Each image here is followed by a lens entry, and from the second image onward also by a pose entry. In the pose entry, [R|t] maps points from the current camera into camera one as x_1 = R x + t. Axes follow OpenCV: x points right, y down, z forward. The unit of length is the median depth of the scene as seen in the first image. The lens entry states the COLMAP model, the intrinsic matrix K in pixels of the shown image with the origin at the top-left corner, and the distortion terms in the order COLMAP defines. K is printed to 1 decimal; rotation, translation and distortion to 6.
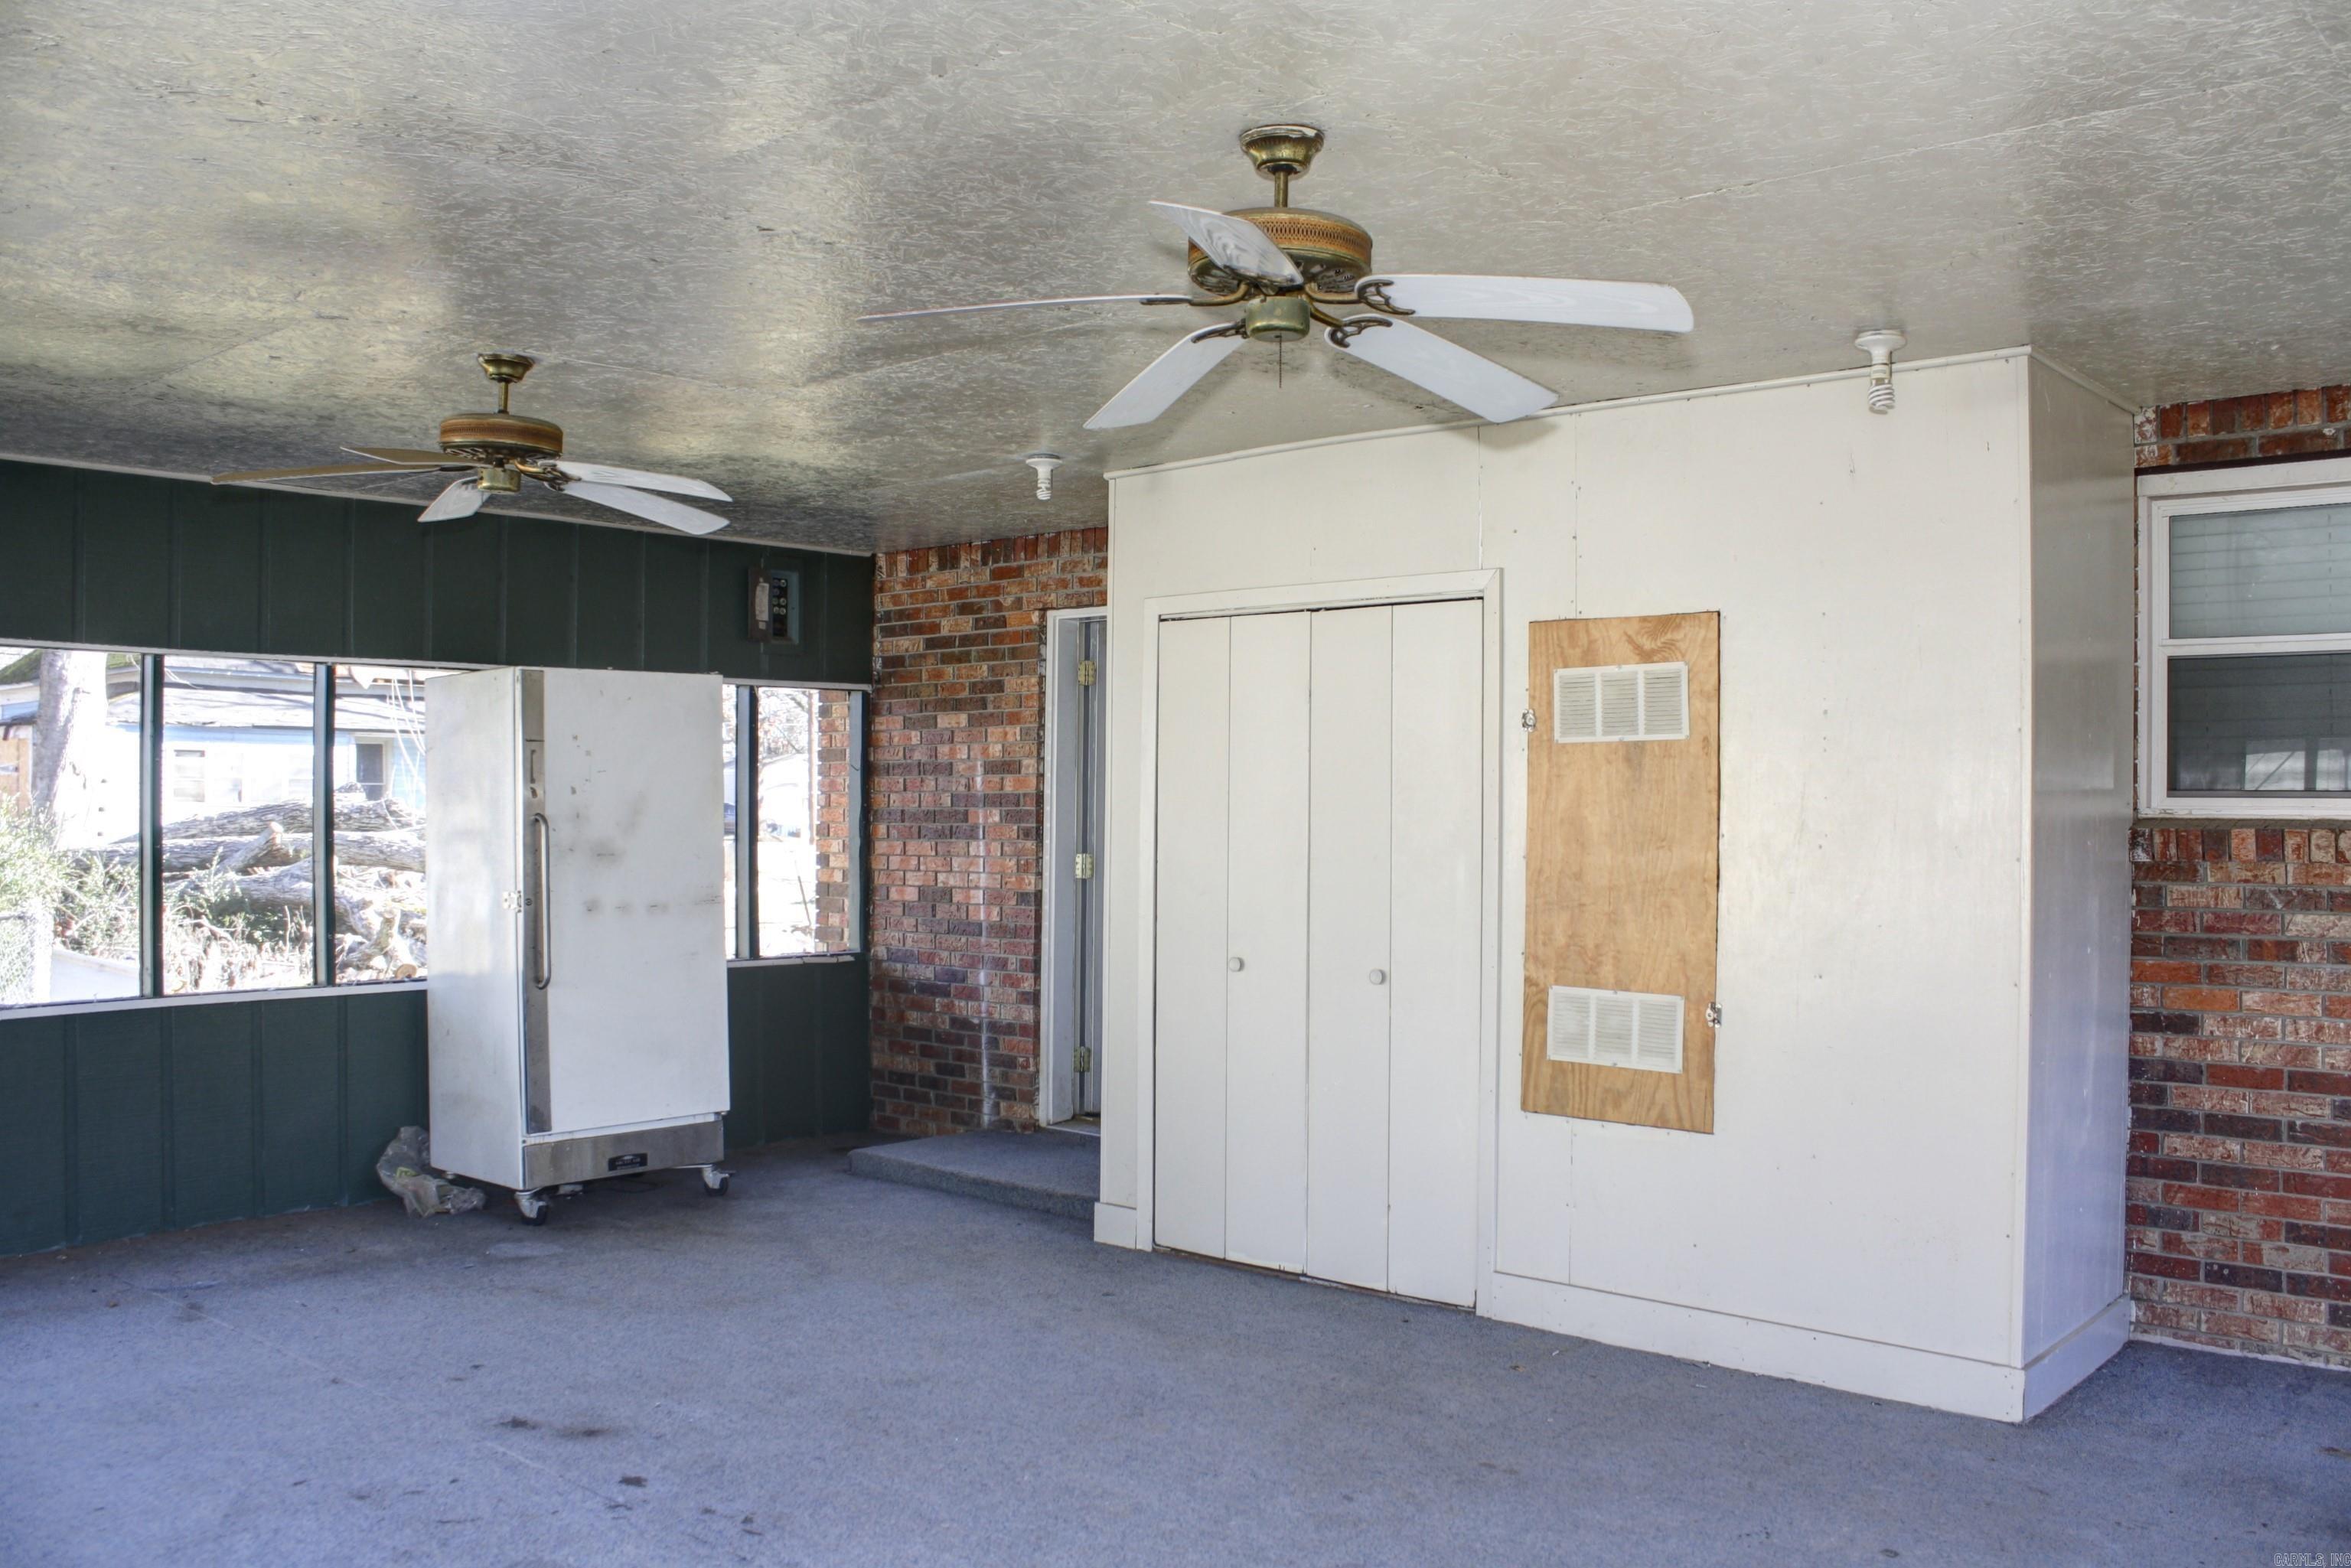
lens RADIAL K [[1965.9, 0, 1178.6], [0, 1965.9, 790.3], [0, 0, 1]] dist [-0.167872, 0.148378]
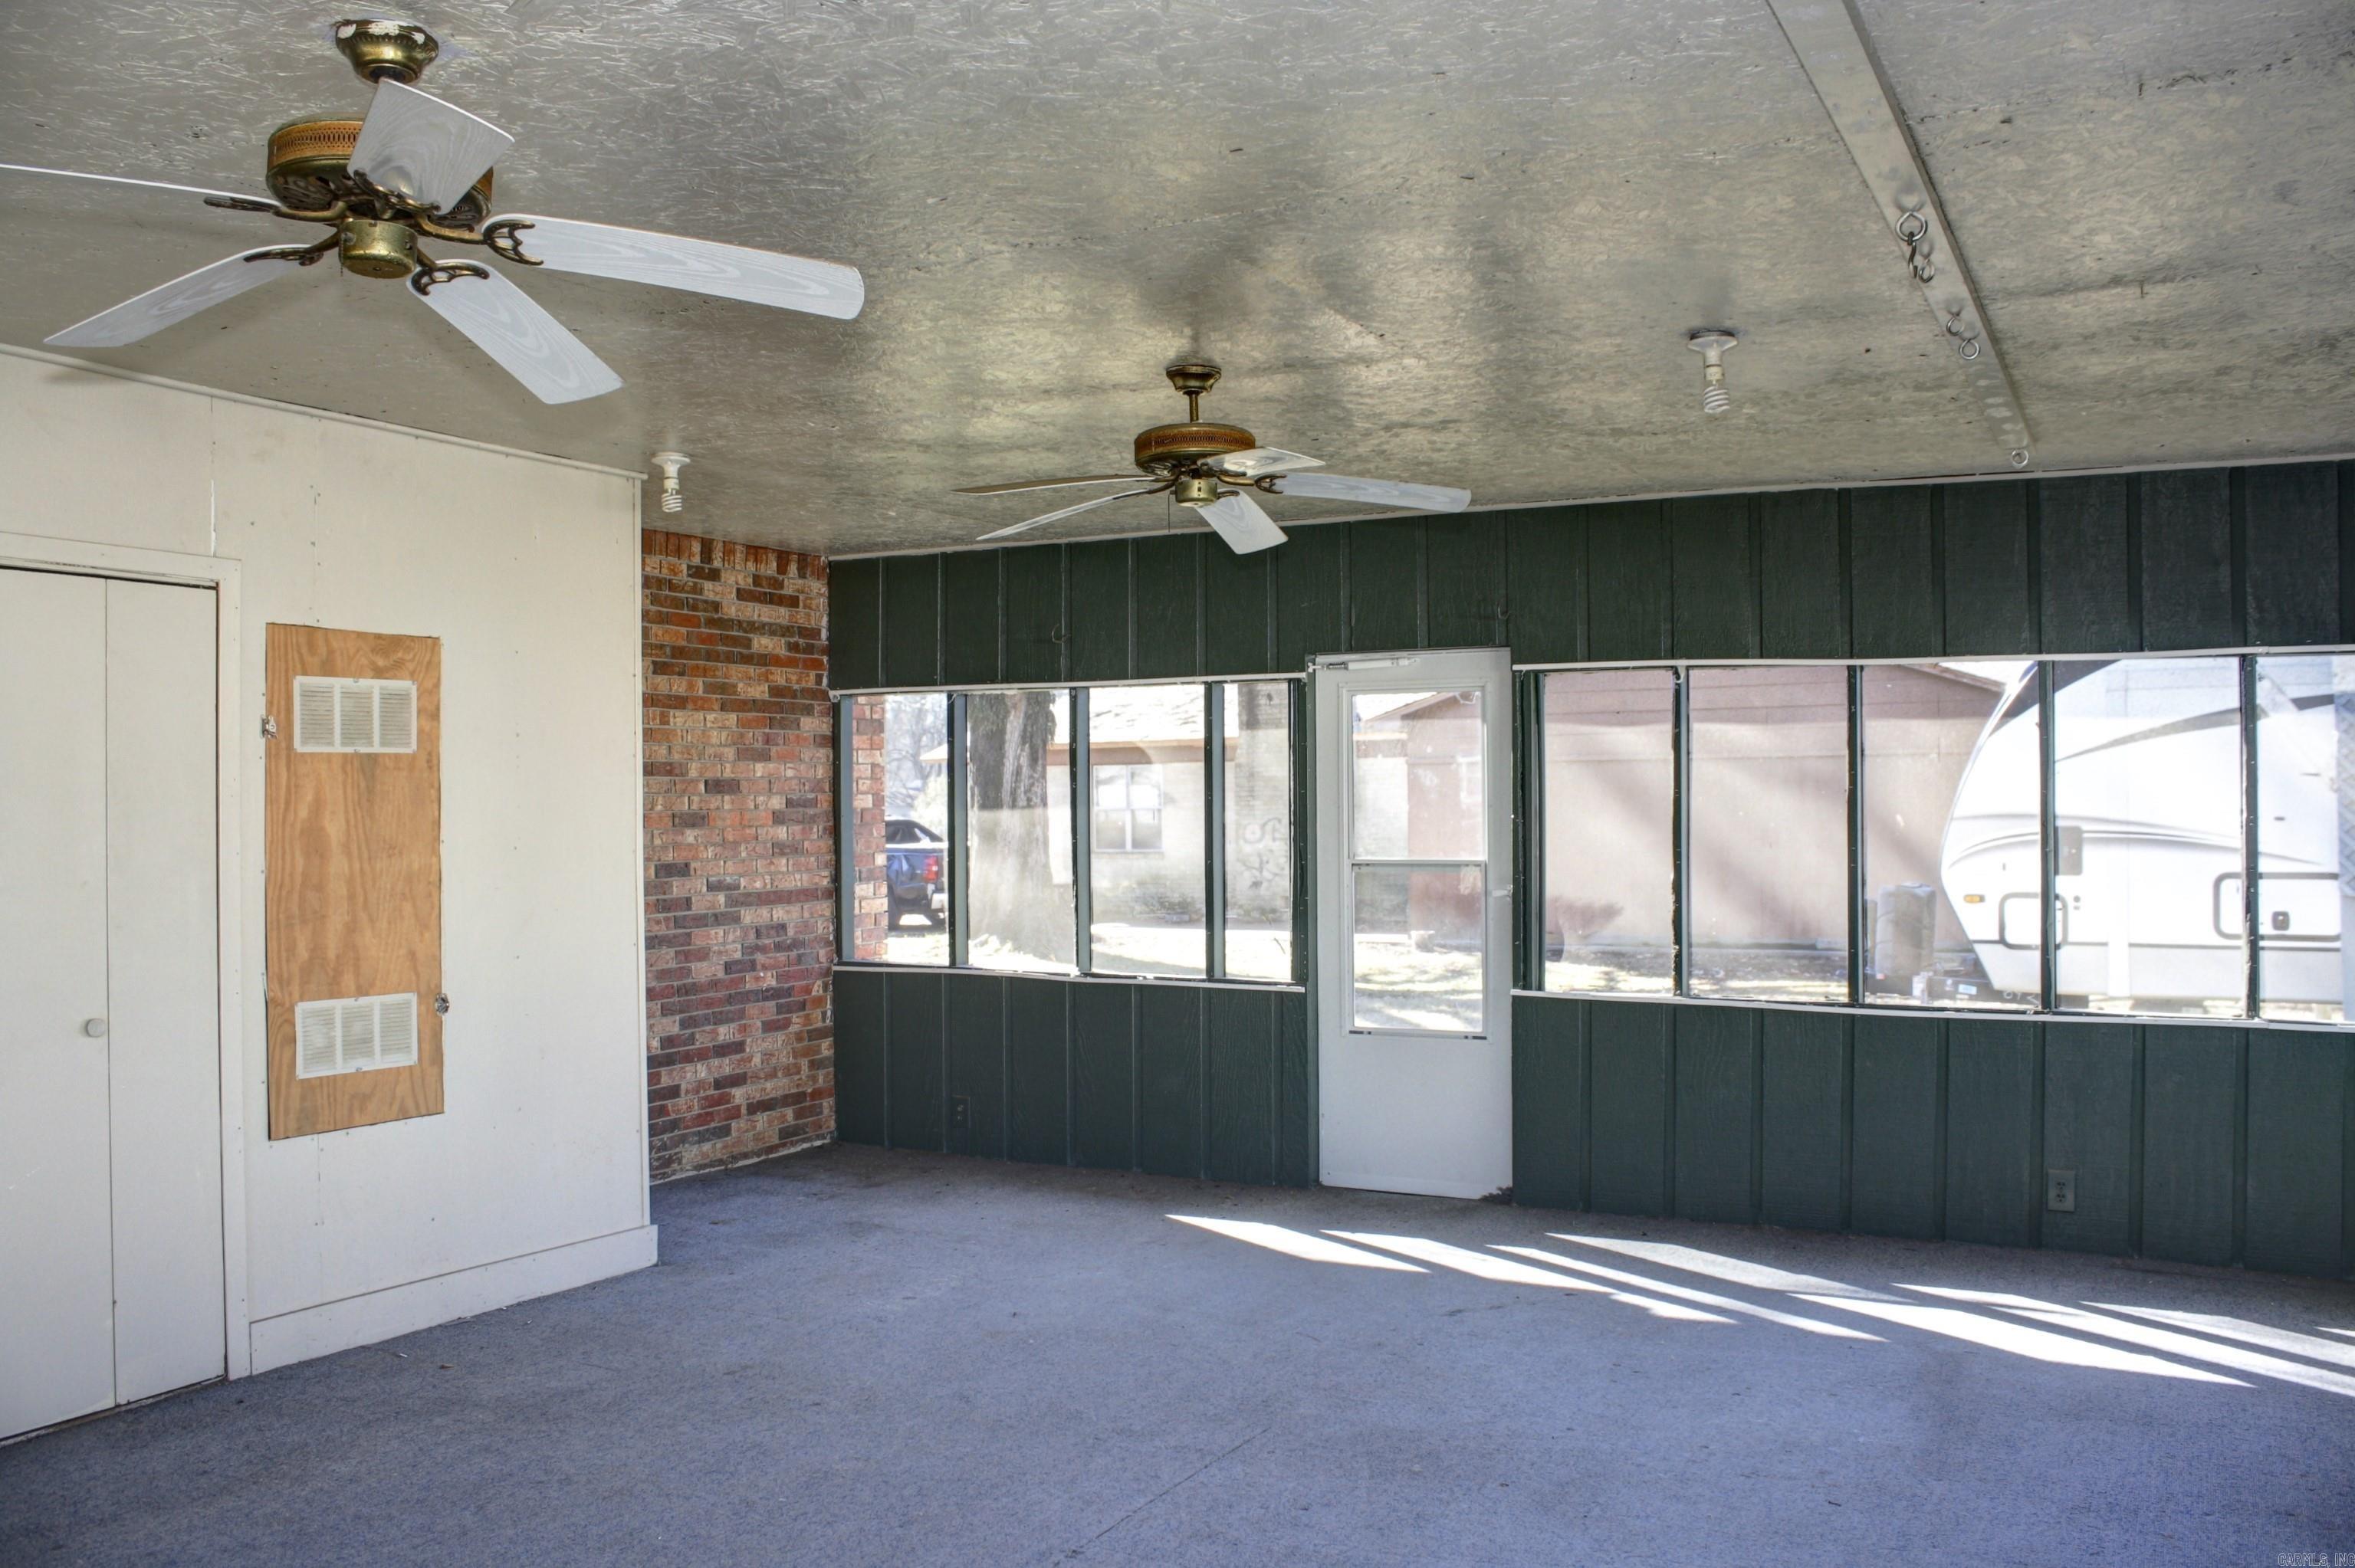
lens RADIAL K [[1969.0, 0, 1196.1], [0, 1969.0, 791.9], [0, 0, 1]] dist [-0.167872, 0.148378]
pose [[-0.235888, 0.006006, 0.971762, -0.847207], [0.002112, 0.999982, -0.005668, 0.001951], [-0.971778, 0.000715, -0.235896, 0.803471]]
